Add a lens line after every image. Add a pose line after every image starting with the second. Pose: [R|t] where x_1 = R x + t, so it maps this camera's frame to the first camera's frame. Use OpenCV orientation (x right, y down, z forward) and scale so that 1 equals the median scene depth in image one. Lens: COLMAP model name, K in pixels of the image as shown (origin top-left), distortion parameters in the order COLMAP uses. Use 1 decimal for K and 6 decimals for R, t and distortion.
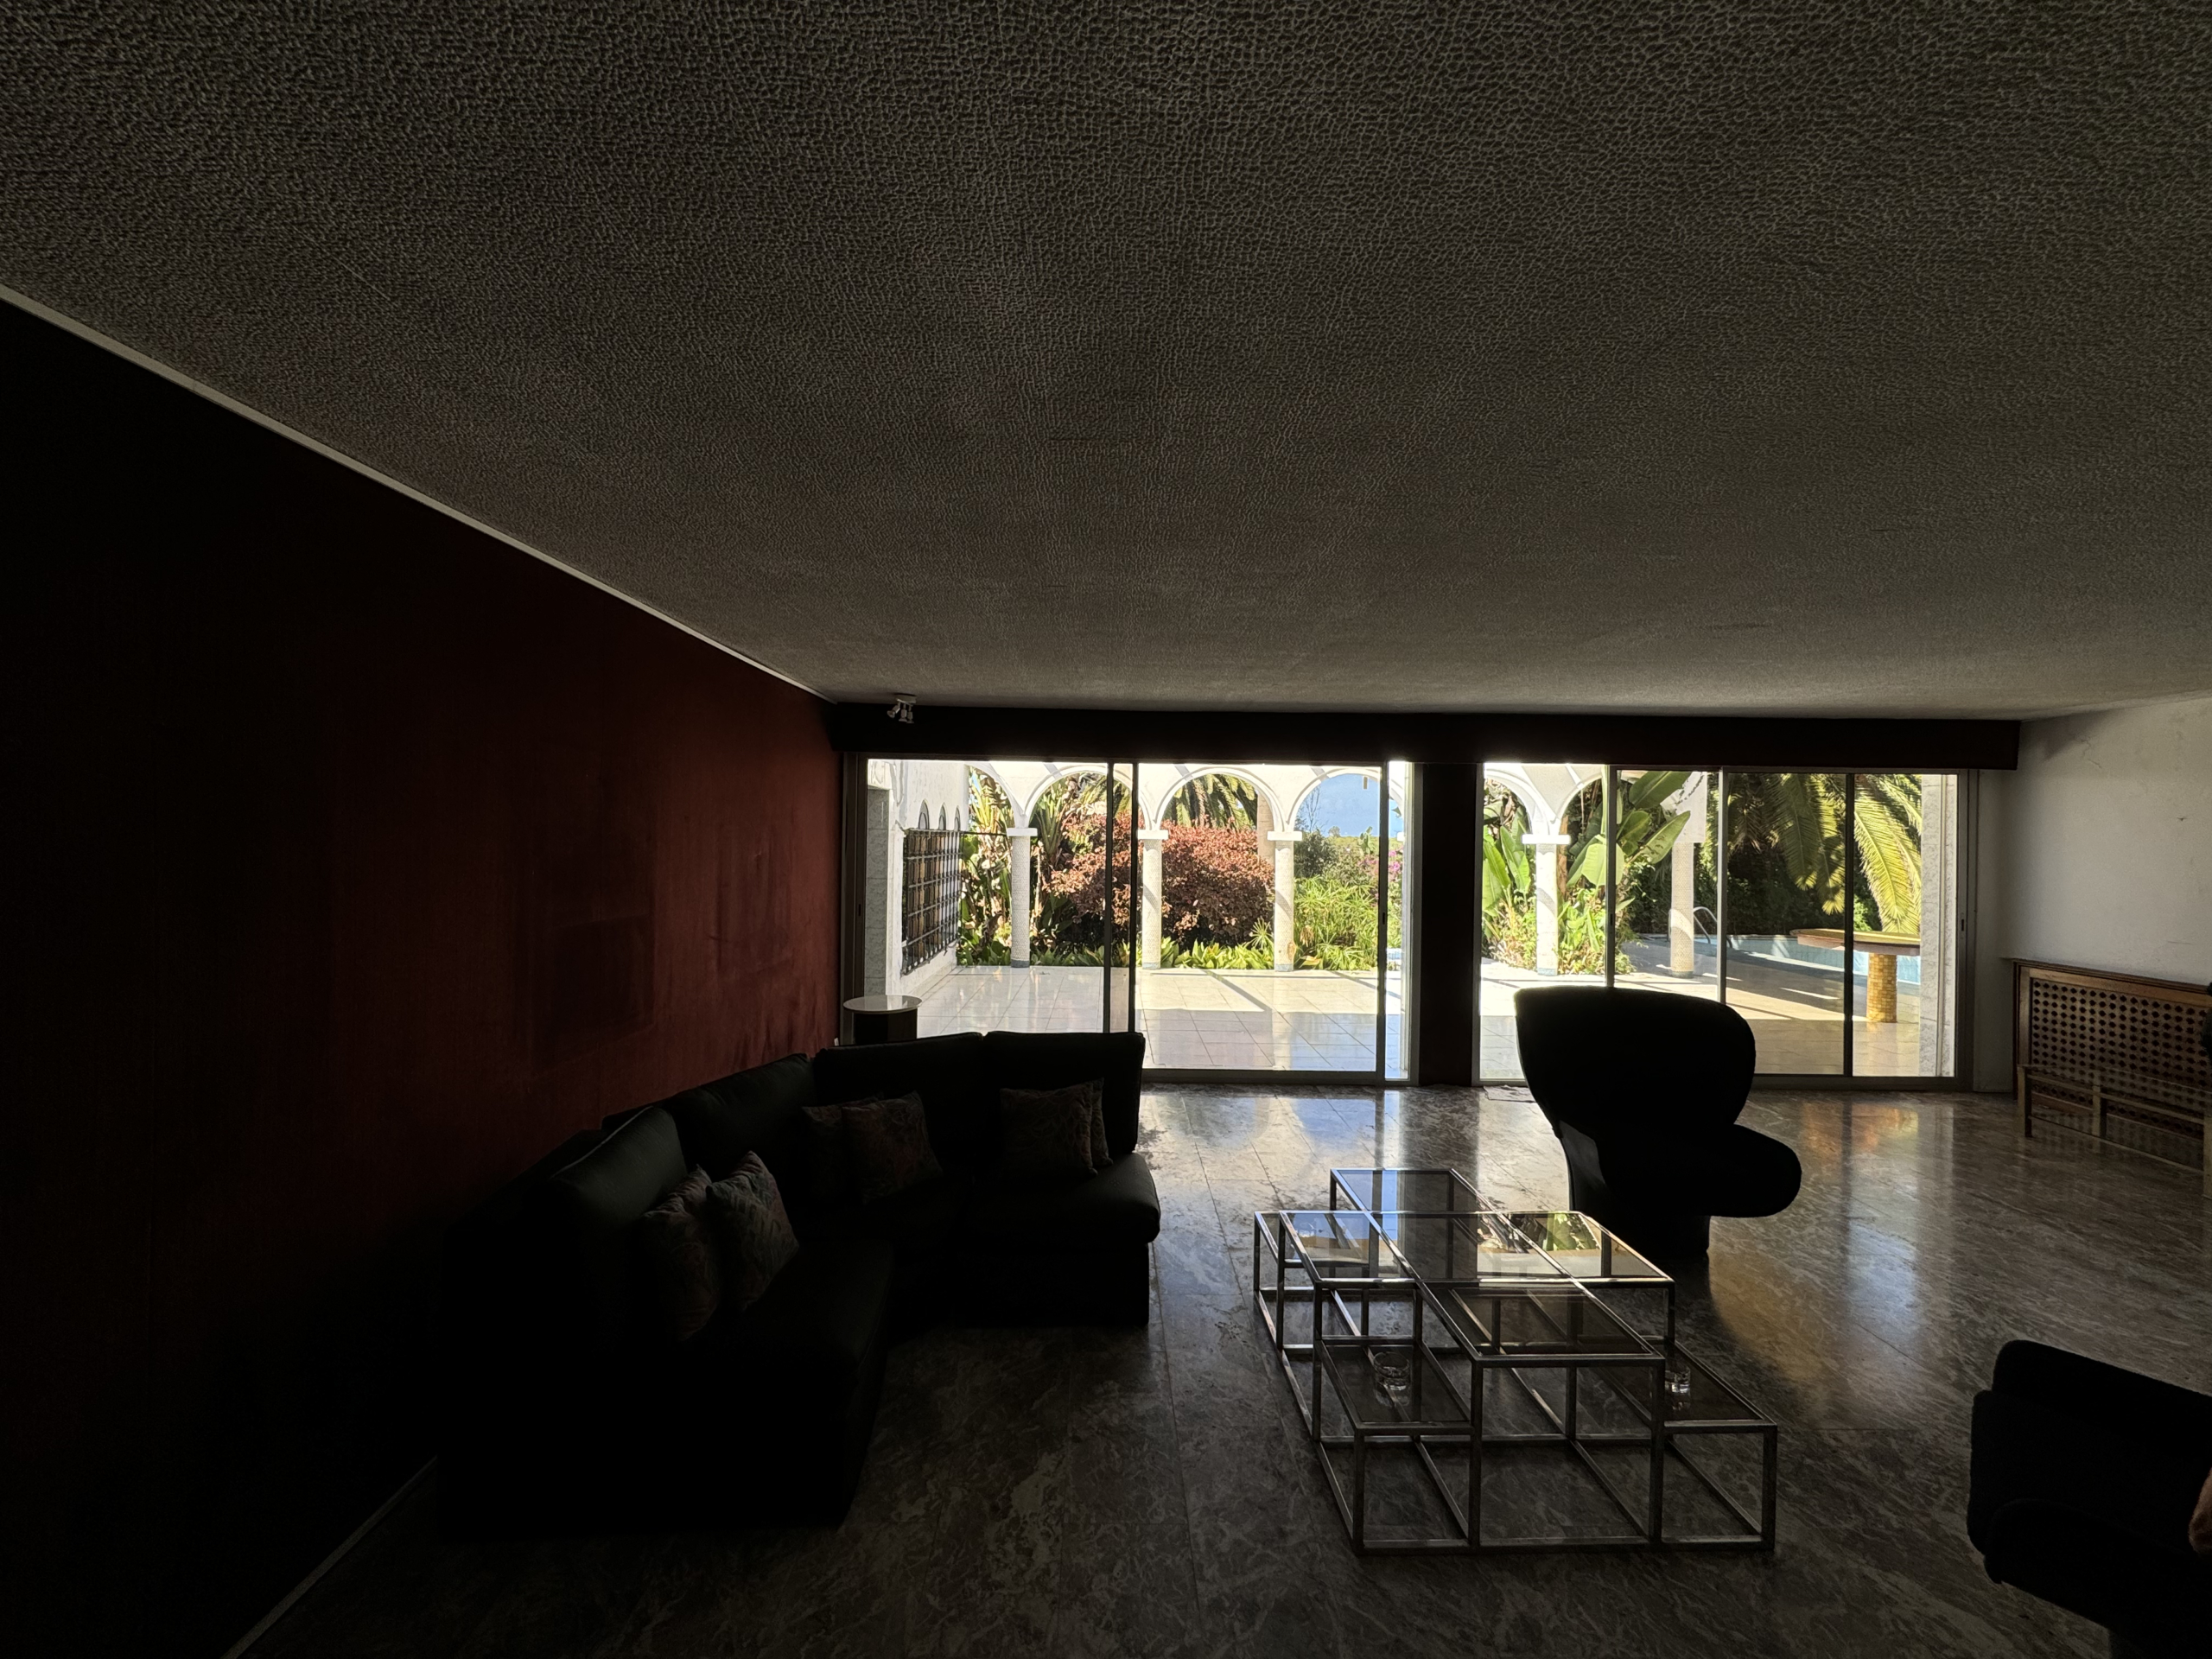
lens RADIAL K [[881.4, 0, 1083.8], [0, 881.4, 824.6], [0, 0, 1]] dist [-0.008625, 0.001176]
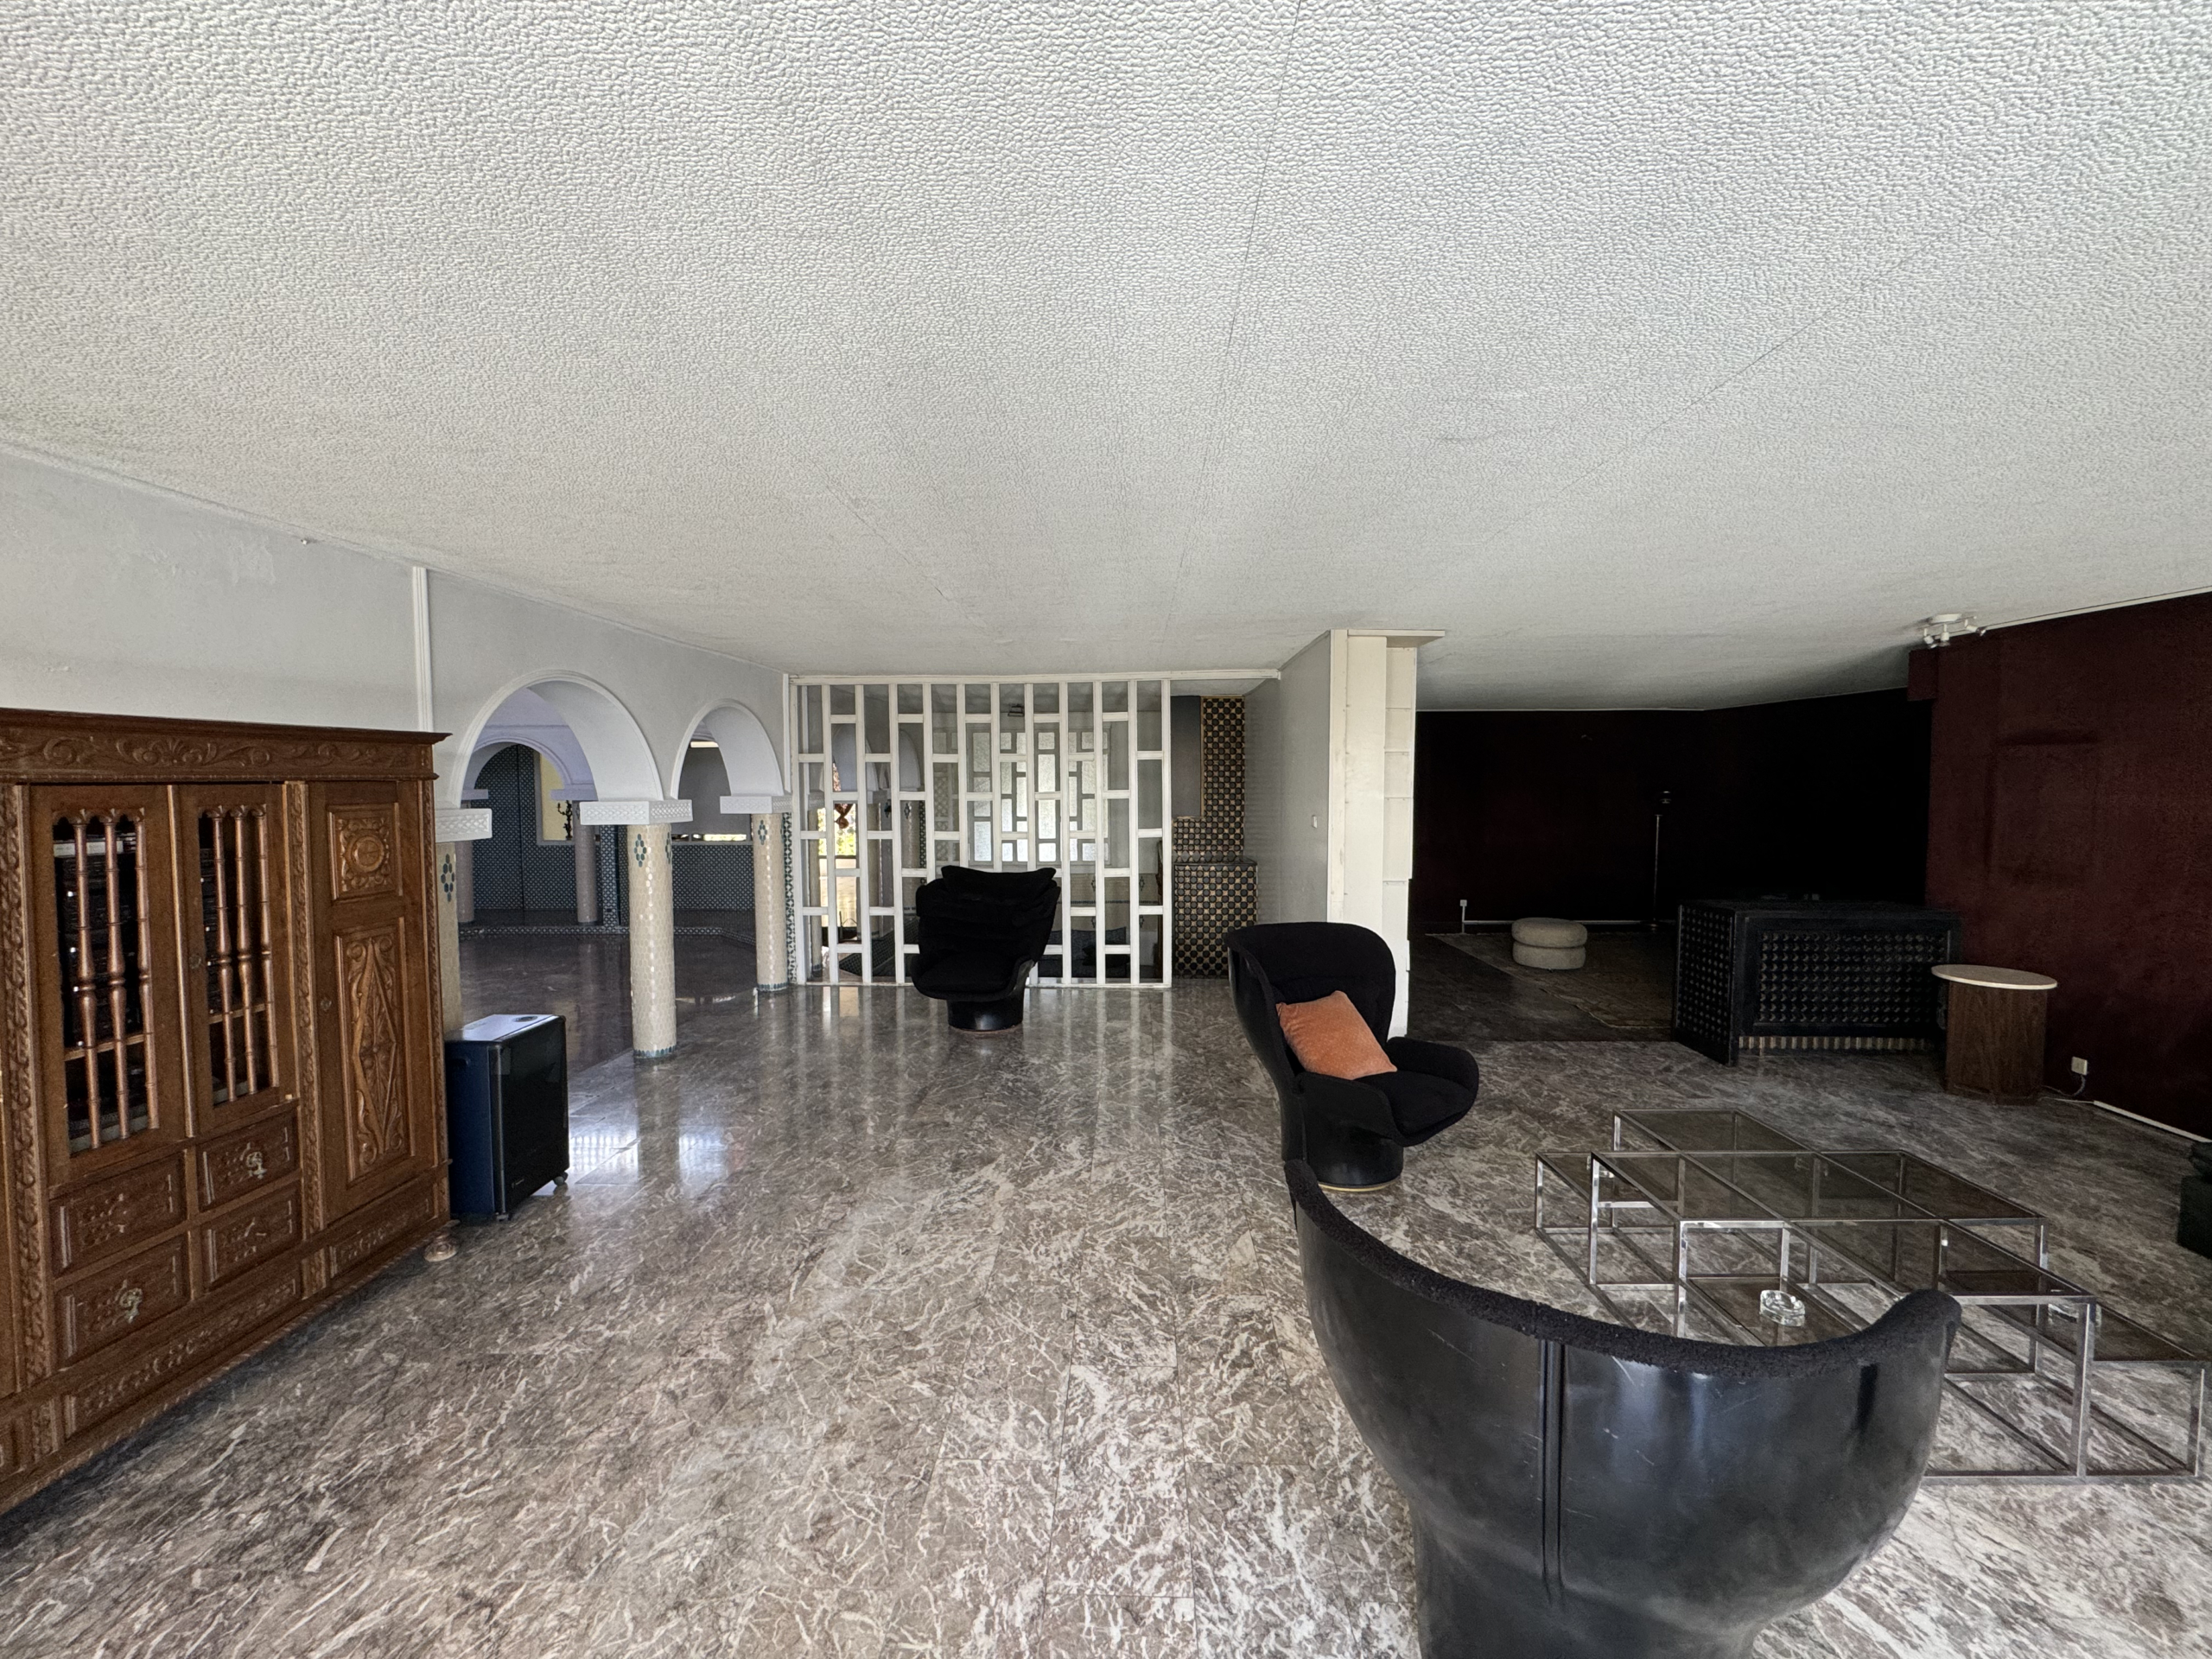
lens RADIAL K [[881.4, 0, 1104.7], [0, 881.4, 825.3], [0, 0, 1]] dist [-0.008625, 0.001176]
pose [[-0.999125, -0.012928, 0.039780, 0.496891], [-0.011057, 0.998839, 0.046890, 0.017470], [-0.040340, 0.046409, -0.998108, 0.844538]]
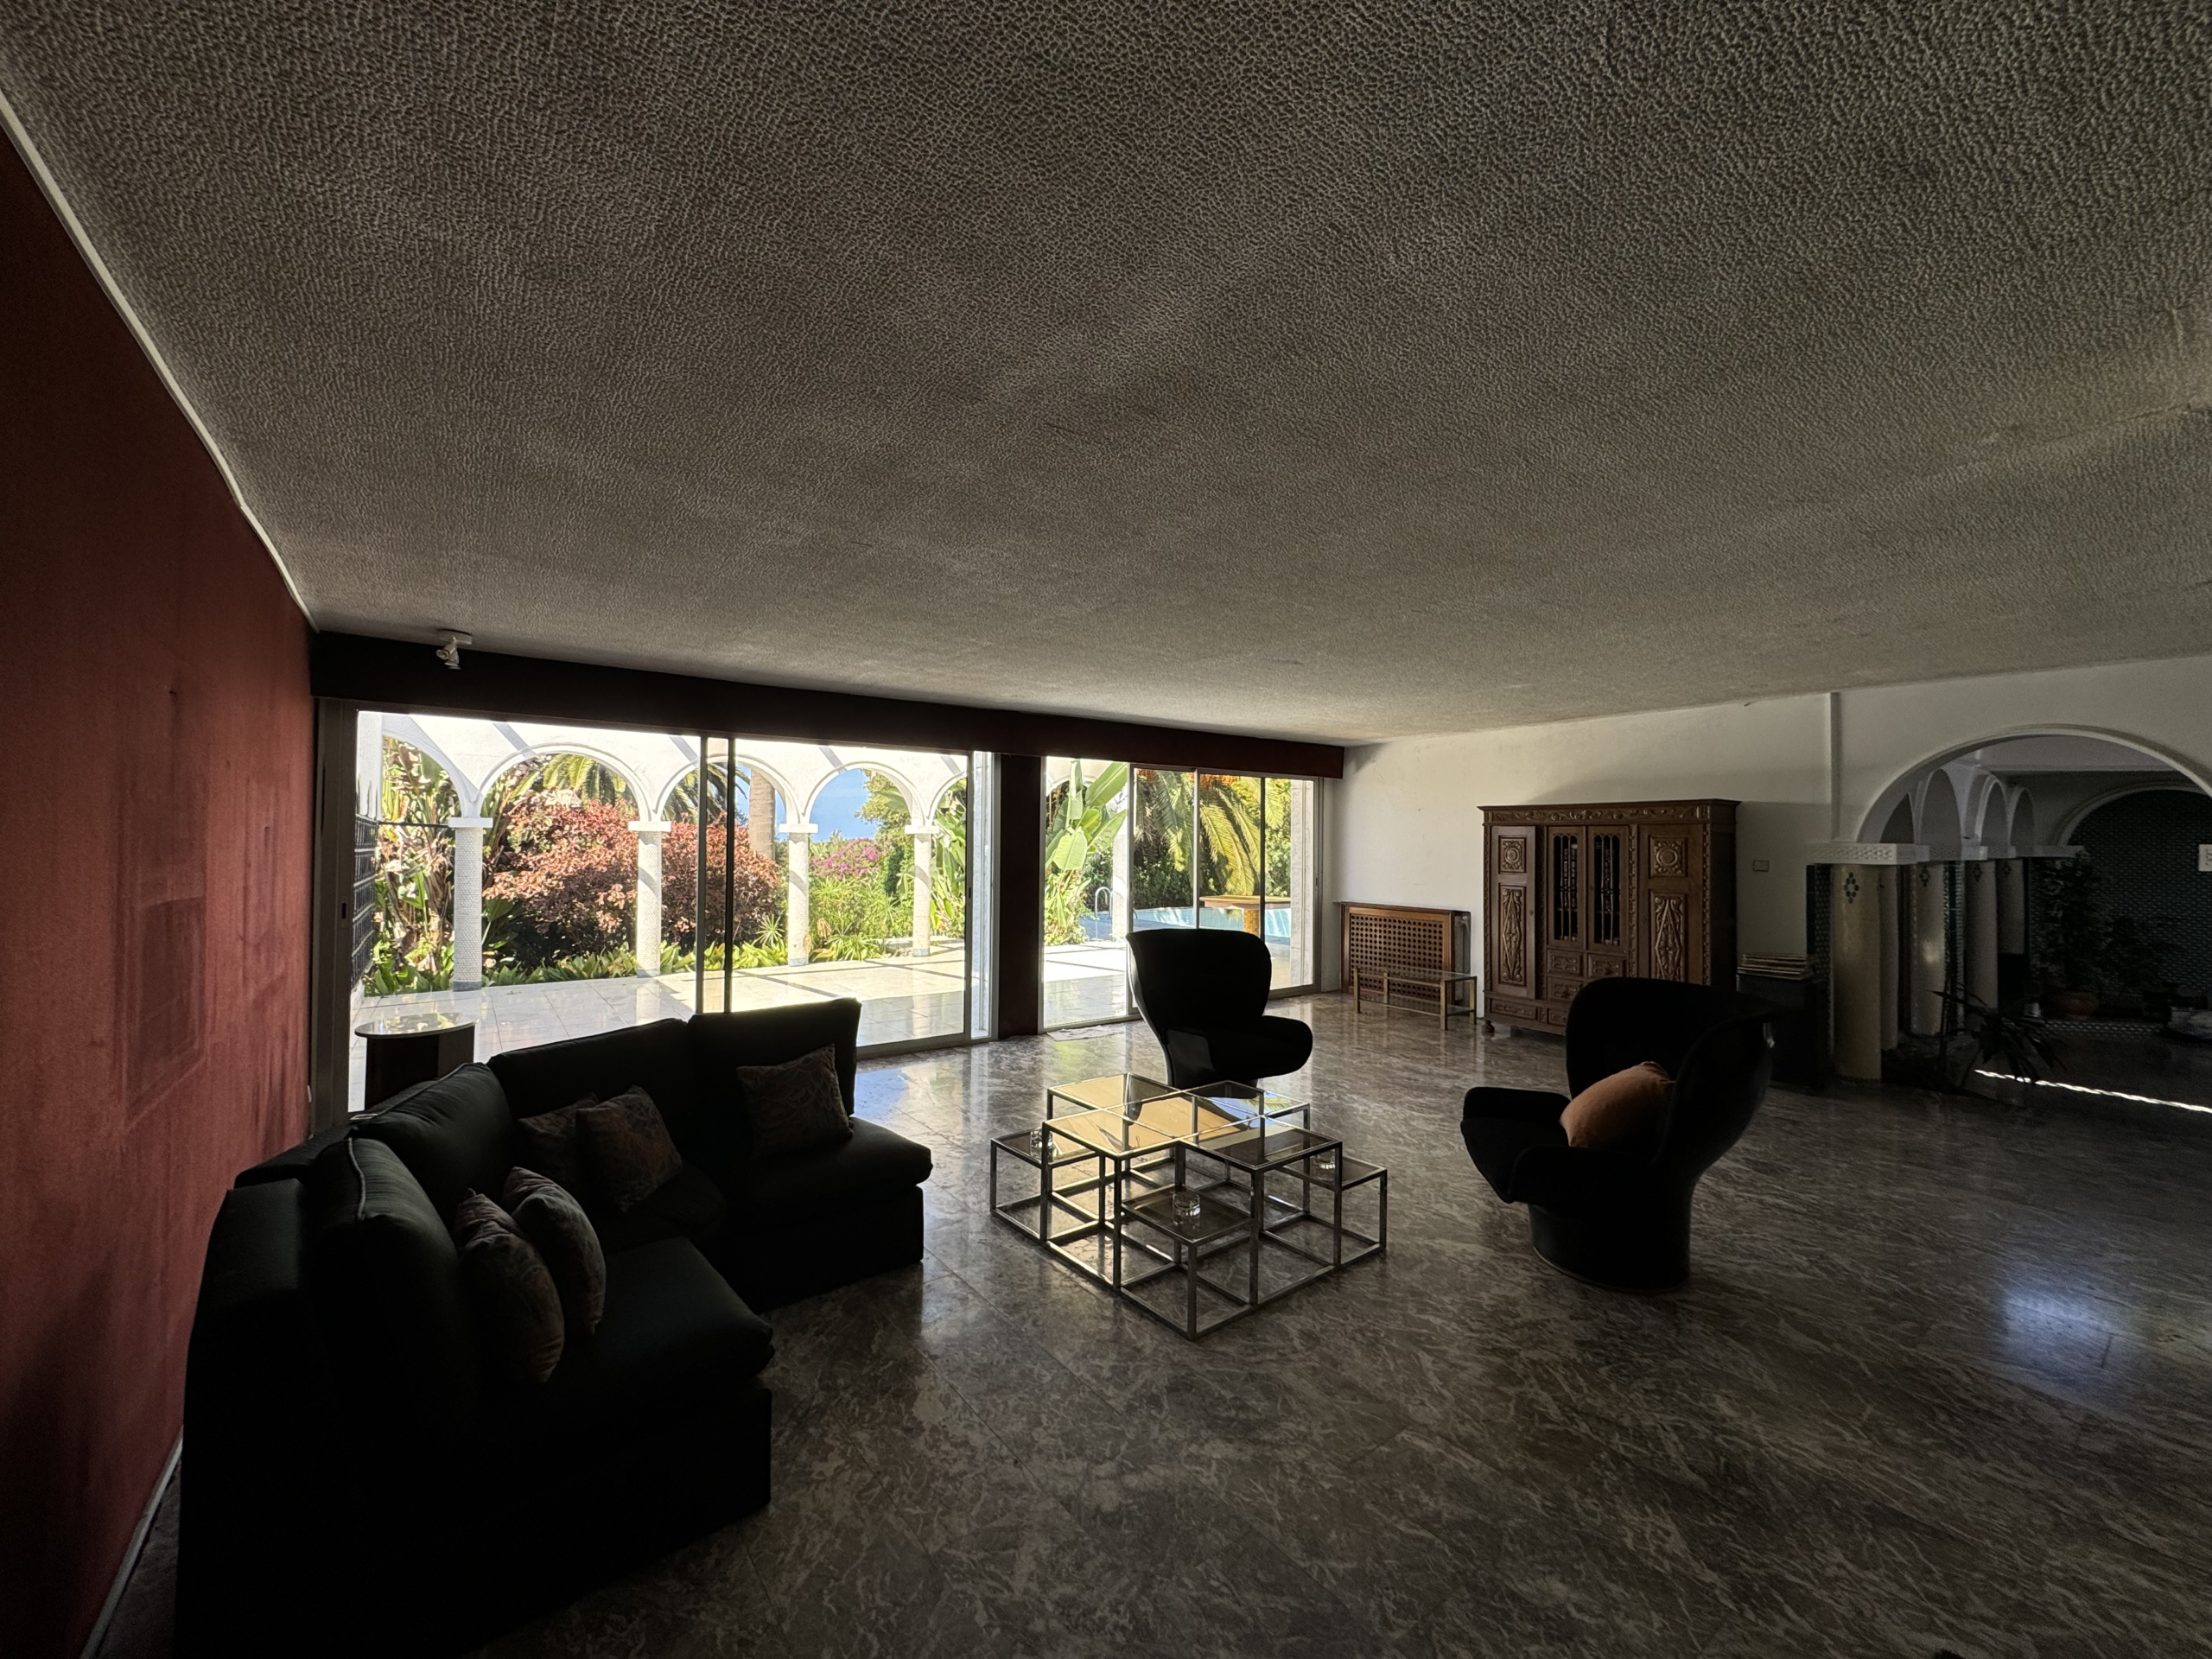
lens RADIAL K [[881.4, 0, 1111.7], [0, 881.4, 819.3], [0, 0, 1]] dist [-0.008625, 0.001176]
pose [[0.799211, 0.007361, 0.601005, -0.186063], [-0.001928, 0.999951, -0.009683, 0.025264], [-0.601047, 0.006580, 0.799186, 0.009780]]
